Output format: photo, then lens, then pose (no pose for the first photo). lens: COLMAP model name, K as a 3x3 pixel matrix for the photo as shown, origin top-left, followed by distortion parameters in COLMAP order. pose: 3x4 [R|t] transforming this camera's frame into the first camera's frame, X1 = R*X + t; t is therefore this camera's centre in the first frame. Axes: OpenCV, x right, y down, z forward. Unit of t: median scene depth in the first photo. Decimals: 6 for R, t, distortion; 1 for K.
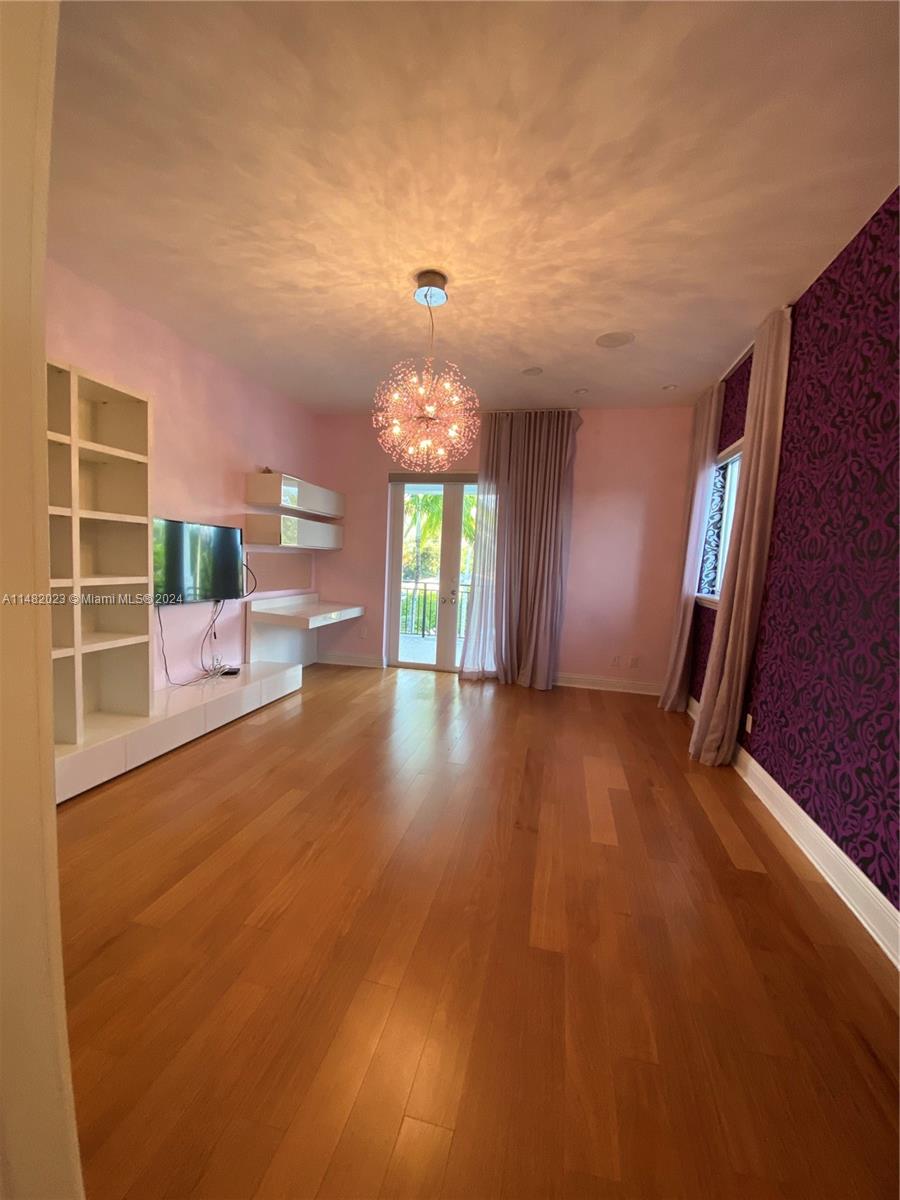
lens RADIAL K [[485.4, 0, 455.9], [0, 485.4, 594.3], [0, 0, 1]] dist [-0.011110, -0.001716]
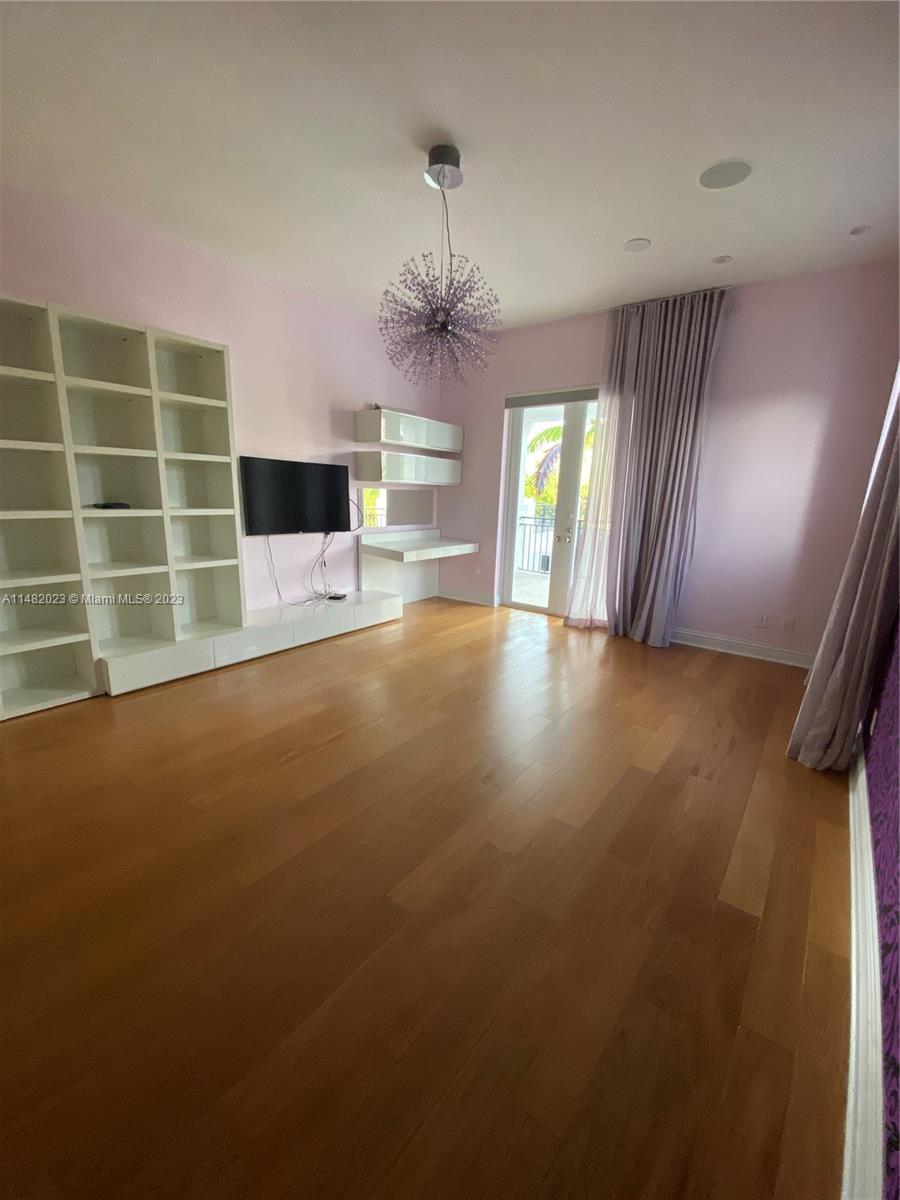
lens RADIAL K [[485.4, 0, 449.6], [0, 485.4, 606.2], [0, 0, 1]] dist [-0.011110, -0.001716]
pose [[0.895925, 0.078609, -0.437194, 0.231339], [-0.016660, 0.989471, 0.143770, 0.012885], [0.443892, -0.121523, 0.887802, 0.100877]]
